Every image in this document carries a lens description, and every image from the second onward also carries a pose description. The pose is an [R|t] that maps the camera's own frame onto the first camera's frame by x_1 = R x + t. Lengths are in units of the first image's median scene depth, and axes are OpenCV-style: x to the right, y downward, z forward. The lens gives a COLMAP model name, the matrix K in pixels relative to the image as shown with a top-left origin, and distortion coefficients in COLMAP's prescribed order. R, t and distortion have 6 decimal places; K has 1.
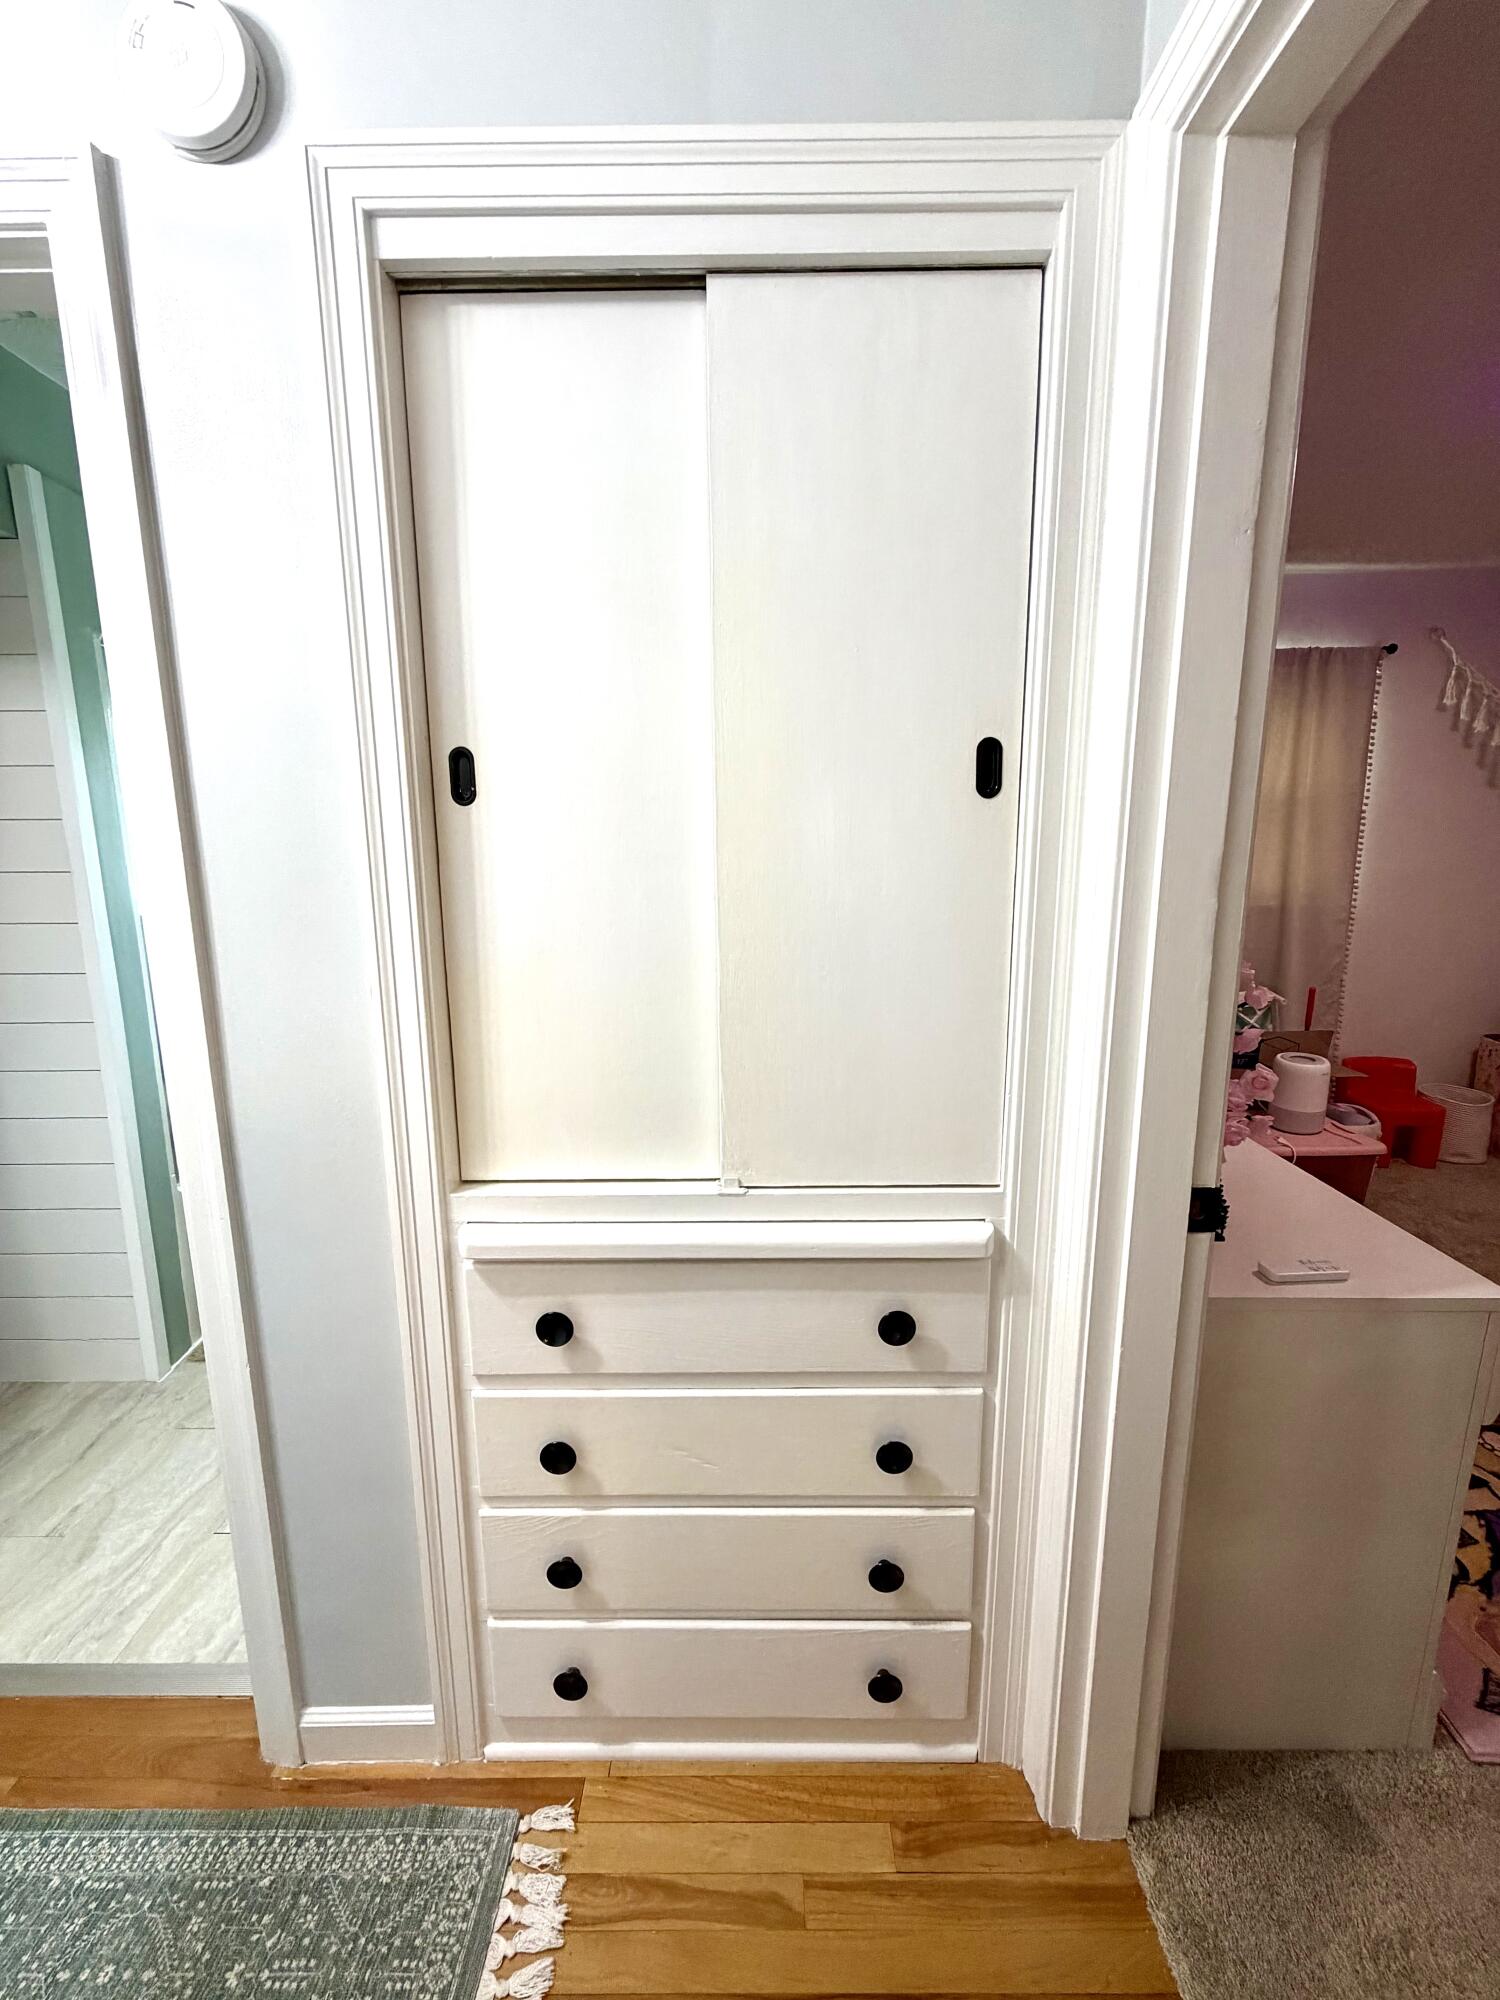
lens RADIAL K [[796.3, 0, 750.0], [0, 796.3, 1000.0], [0, 0, 1]] dist [0.003759, -0.002593]
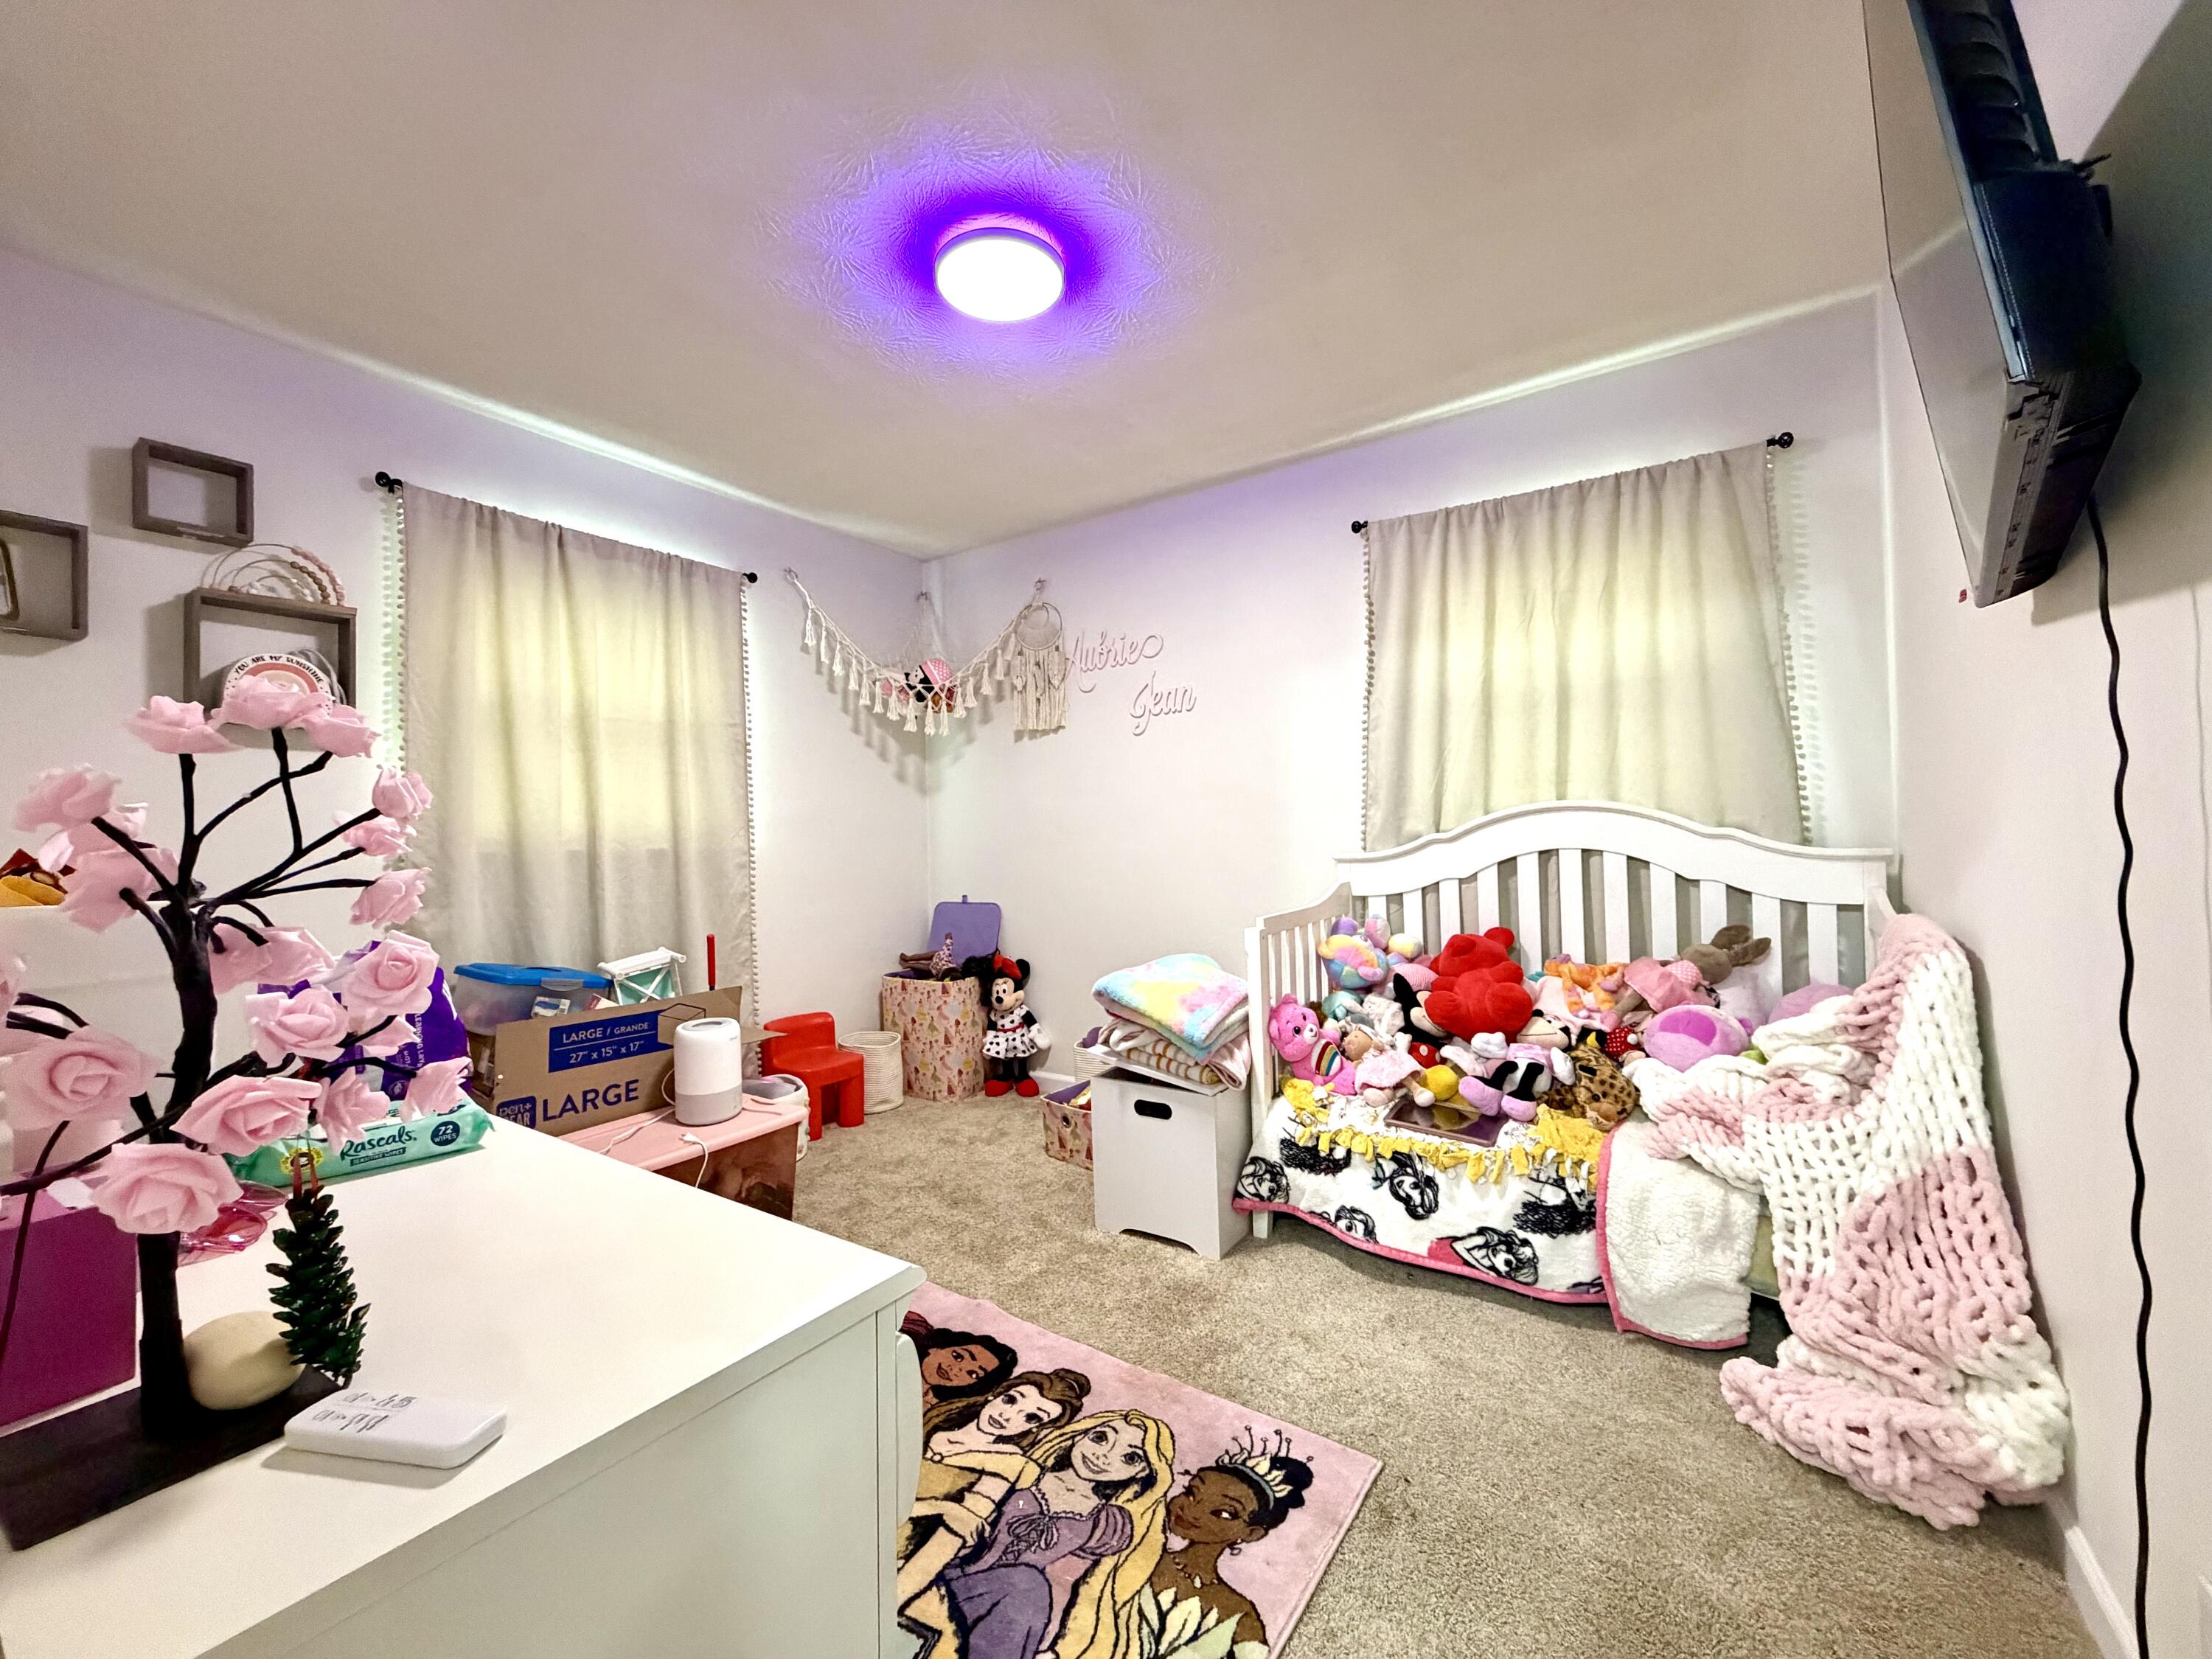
lens RADIAL K [[880.7, 0, 1106.0], [0, 880.7, 829.5], [0, 0, 1]] dist [0.003759, -0.002593]
pose [[0.553030, 0.009932, 0.833102, 0.165475], [0.170341, 0.977459, -0.124729, 0.054481], [-0.815562, 0.210891, 0.538872, 0.153917]]
